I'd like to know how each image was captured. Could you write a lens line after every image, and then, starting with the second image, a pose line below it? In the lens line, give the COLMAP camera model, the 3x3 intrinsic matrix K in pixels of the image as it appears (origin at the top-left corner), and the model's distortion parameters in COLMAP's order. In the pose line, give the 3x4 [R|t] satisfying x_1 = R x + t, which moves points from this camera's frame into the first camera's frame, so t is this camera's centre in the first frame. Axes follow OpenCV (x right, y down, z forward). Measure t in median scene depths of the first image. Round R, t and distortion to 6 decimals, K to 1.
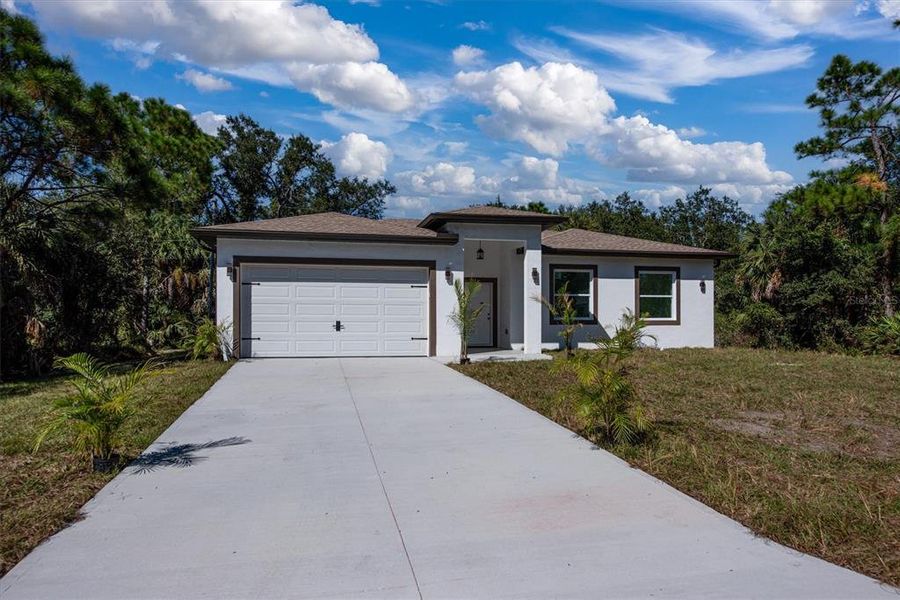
lens RADIAL K [[621.2, 0, 442.9], [0, 621.2, 322.6], [0, 0, 1]] dist [-0.006708, 0.010409]
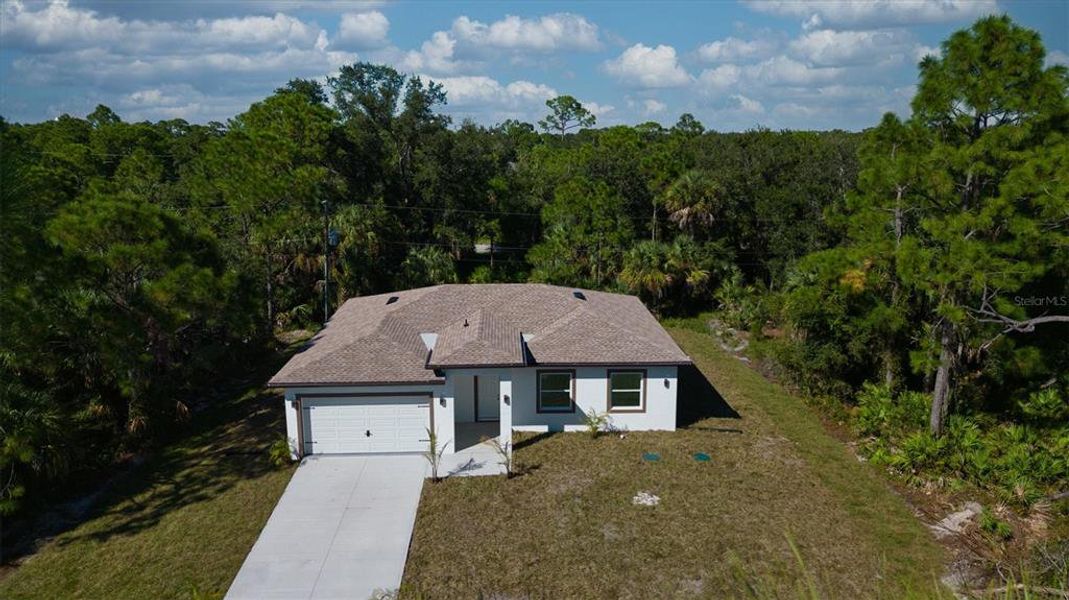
lens RADIAL K [[757.3, 0, 533.1], [0, 757.3, 294.7], [0, 0, 1]] dist [0.074145, -0.076016]
pose [[0.984485, 0.034645, -0.172014, 0.347553], [0.001846, 0.978215, 0.207586, -0.465571], [0.175459, -0.204683, 0.962974, -0.408424]]
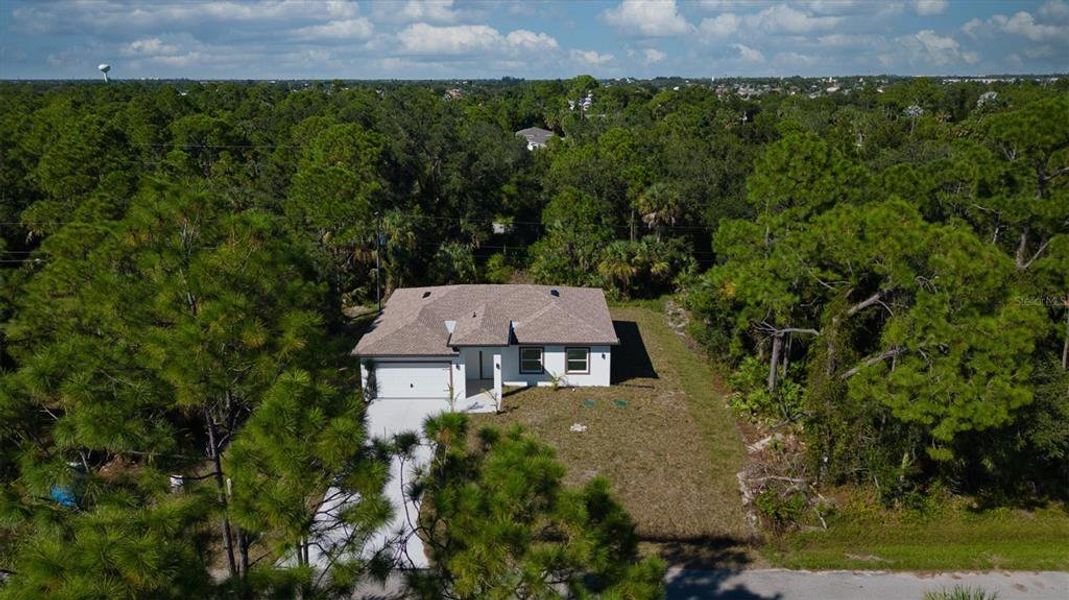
lens RADIAL K [[757.3, 0, 534.1], [0, 757.3, 300.8], [0, 0, 1]] dist [0.074145, -0.076016]
pose [[0.975593, 0.058740, -0.211584, 0.587926], [0.003675, 0.959053, 0.283202, -0.751087], [0.219556, -0.277068, 0.935430, -1.011781]]
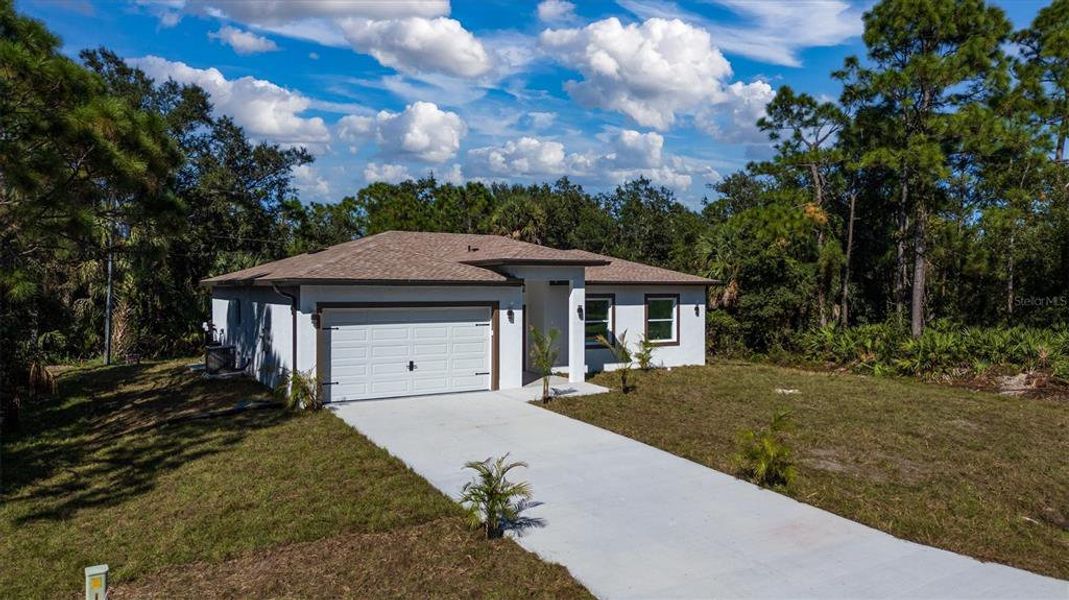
lens RADIAL K [[757.3, 0, 536.9], [0, 757.3, 307.8], [0, 0, 1]] dist [0.074145, -0.076016]
pose [[0.945566, -0.007414, 0.325345, -0.256722], [-0.002405, 0.999554, 0.029768, -0.087063], [-0.325421, -0.028930, 0.945127, -0.175693]]
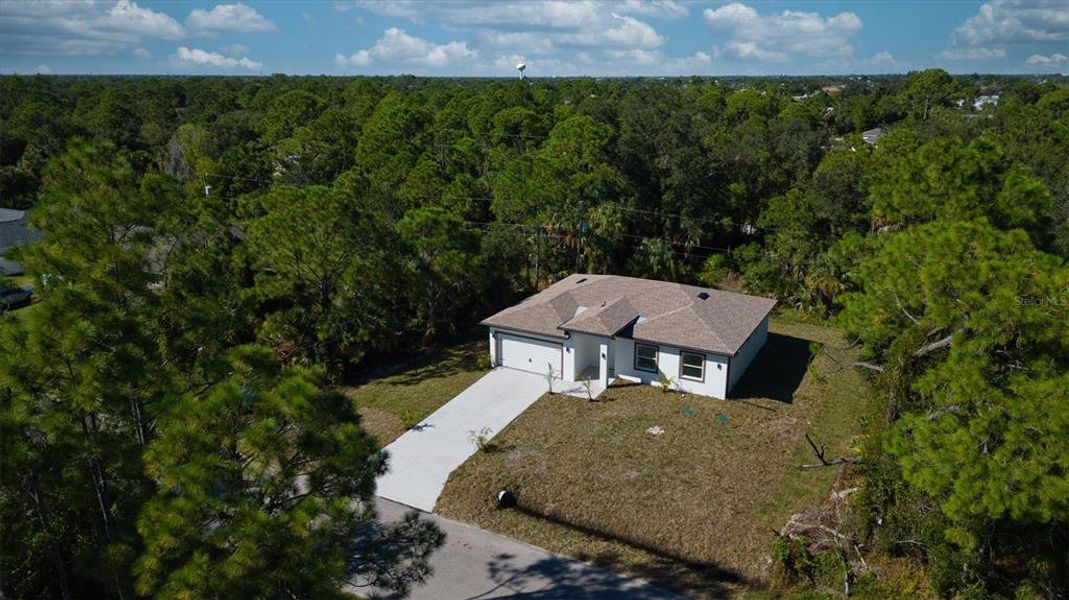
lens RADIAL K [[757.3, 0, 526.0], [0, 757.3, 301.3], [0, 0, 1]] dist [0.074145, -0.076016]
pose [[0.755596, 0.187378, -0.627666, 1.144944], [0.000790, 0.957951, 0.286930, -0.745028], [0.655037, -0.217299, 0.723676, -0.797779]]
